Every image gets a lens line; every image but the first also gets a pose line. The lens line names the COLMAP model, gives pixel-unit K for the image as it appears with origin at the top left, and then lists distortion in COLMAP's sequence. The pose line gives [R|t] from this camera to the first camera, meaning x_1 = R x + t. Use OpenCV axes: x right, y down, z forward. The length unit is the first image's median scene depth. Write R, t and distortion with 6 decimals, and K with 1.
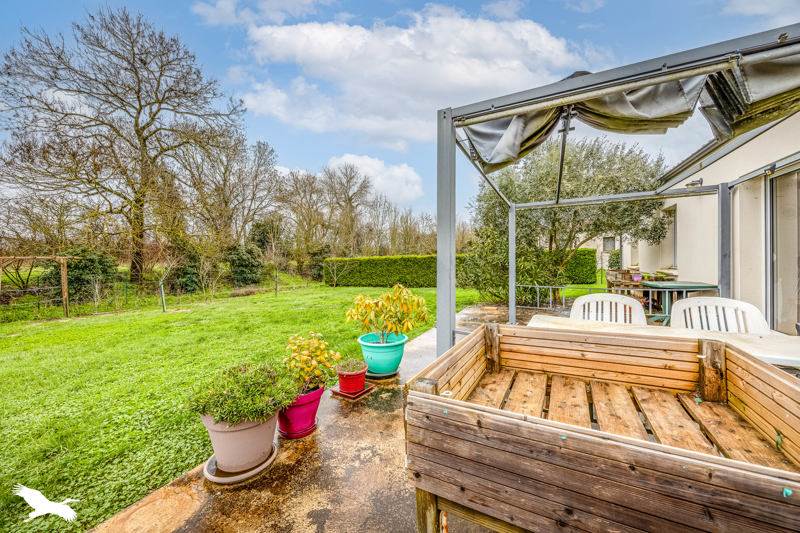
lens RADIAL K [[302.8, 0, 400.0], [0, 302.8, 266.5], [0, 0, 1]] dist [-0.001747, -0.000070]
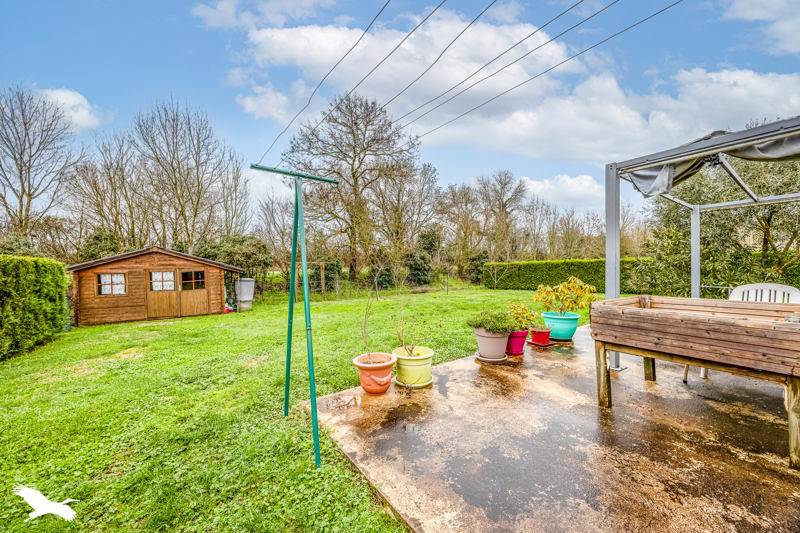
lens RADIAL K [[302.8, 0, 400.0], [0, 302.8, 266.5], [0, 0, 1]] dist [-0.001747, -0.000070]
pose [[0.886695, -0.000413, -0.462354, -0.013965], [-0.008776, 0.999804, -0.017724, 0.008438], [0.462271, 0.019773, 0.886518, -0.126819]]
